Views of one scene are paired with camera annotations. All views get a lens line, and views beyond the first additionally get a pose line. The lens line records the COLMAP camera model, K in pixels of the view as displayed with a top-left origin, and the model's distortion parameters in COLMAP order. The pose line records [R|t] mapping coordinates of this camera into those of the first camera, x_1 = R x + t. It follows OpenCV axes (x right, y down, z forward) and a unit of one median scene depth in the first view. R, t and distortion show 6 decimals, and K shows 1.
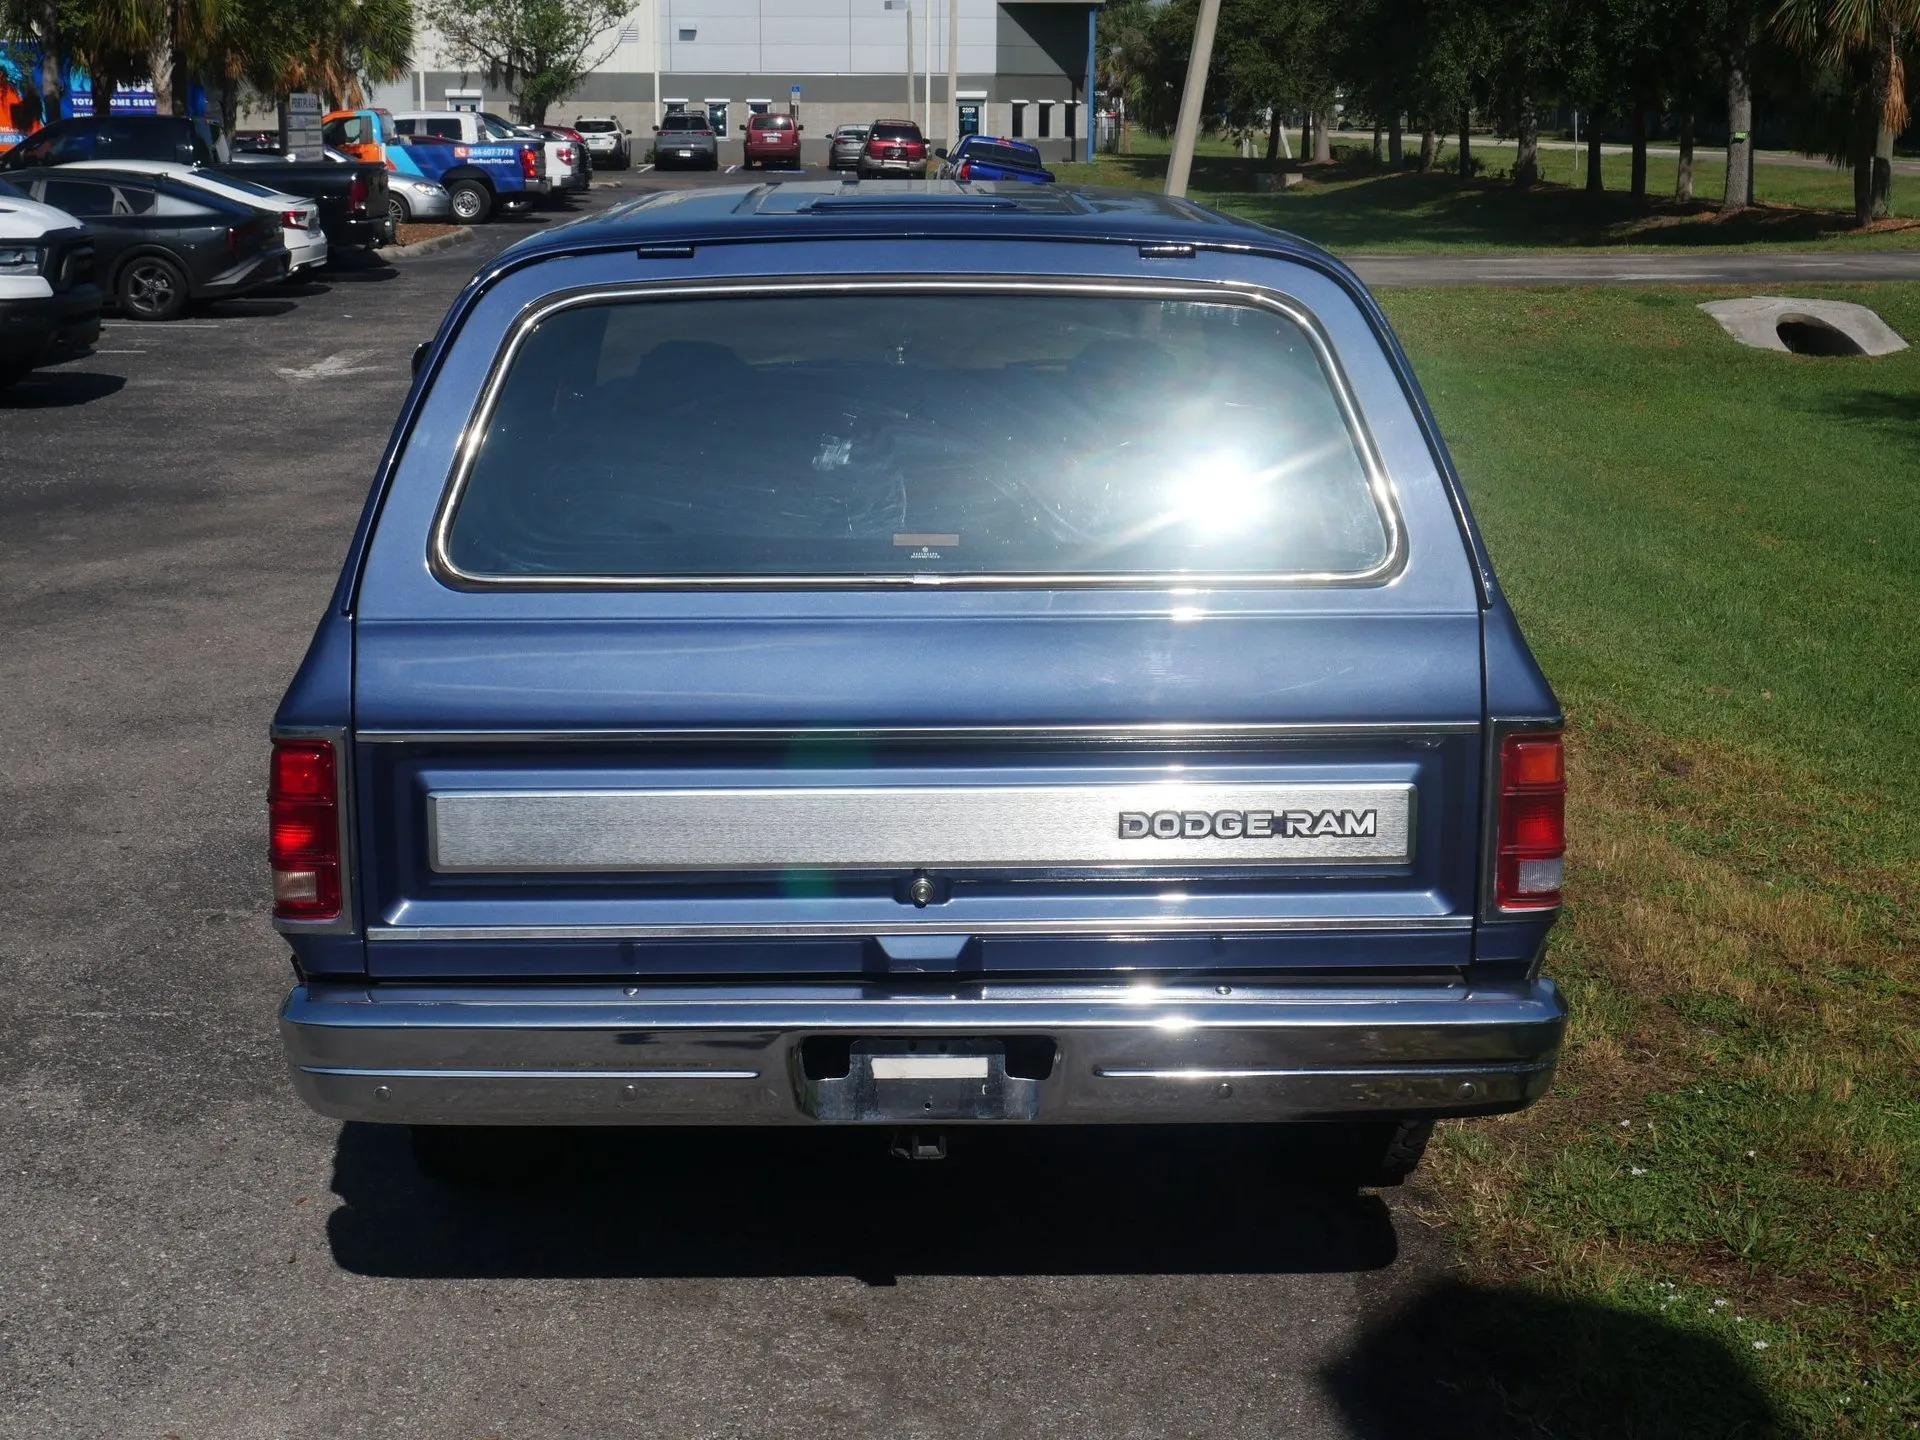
lens RADIAL K [[2804.3, 0, 968.6], [0, 2804.3, 724.9], [0, 0, 1]] dist [0.009130, -0.101885]
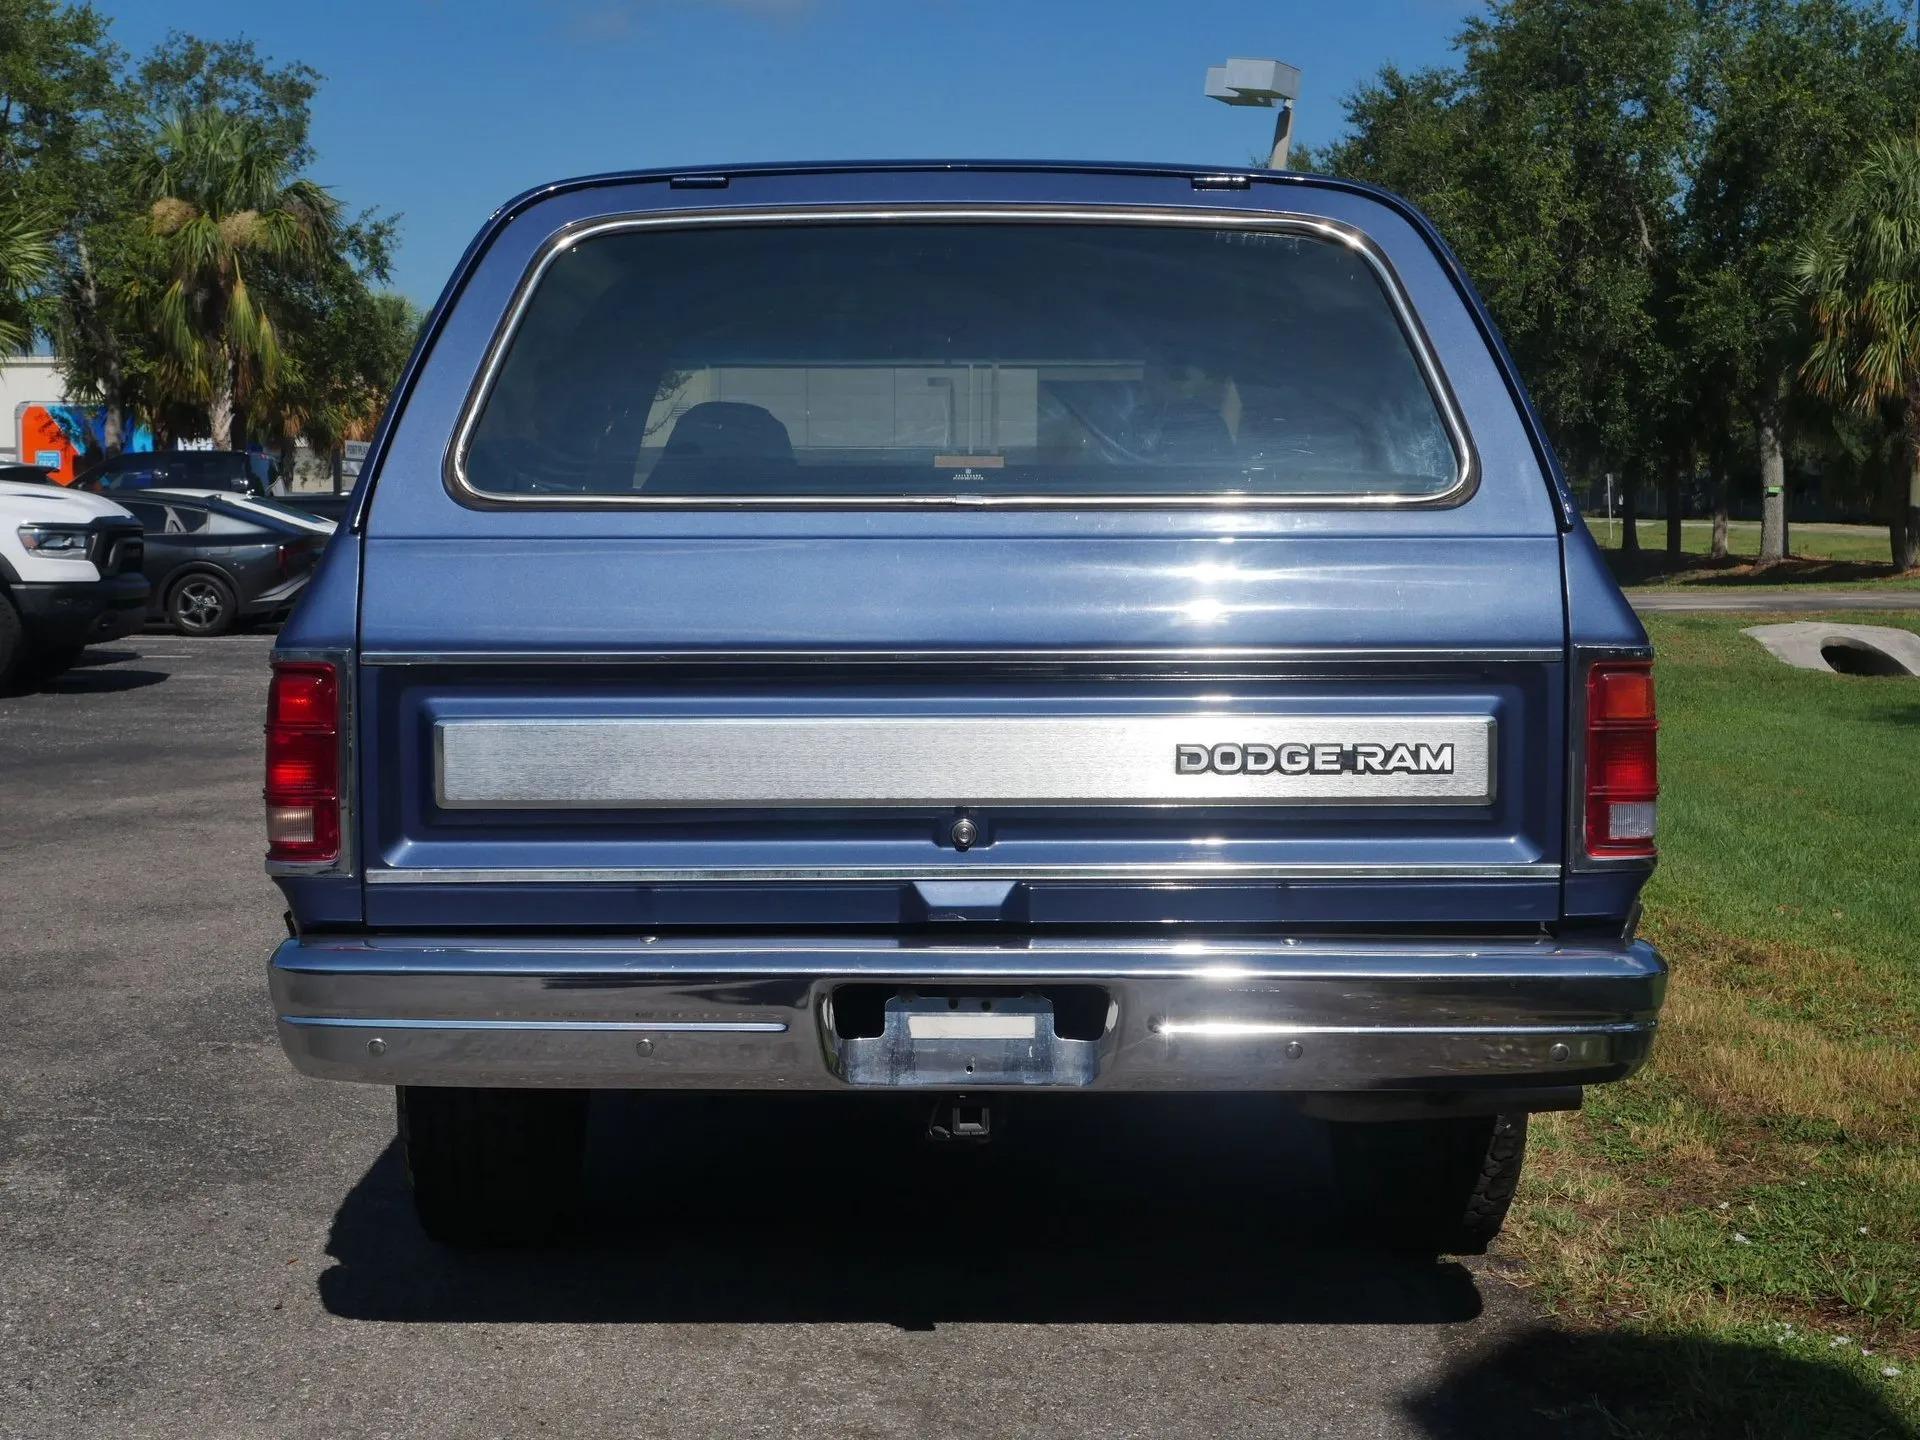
lens RADIAL K [[2797.1, 0, 959.2], [0, 2797.1, 713.5], [0, 0, 1]] dist [-0.001794, -0.028341]
pose [[0.999835, -0.000439, -0.018149, -0.001165], [-0.002244, 0.989048, -0.147578, 0.135165], [0.018015, 0.147594, 0.988884, 0.069051]]
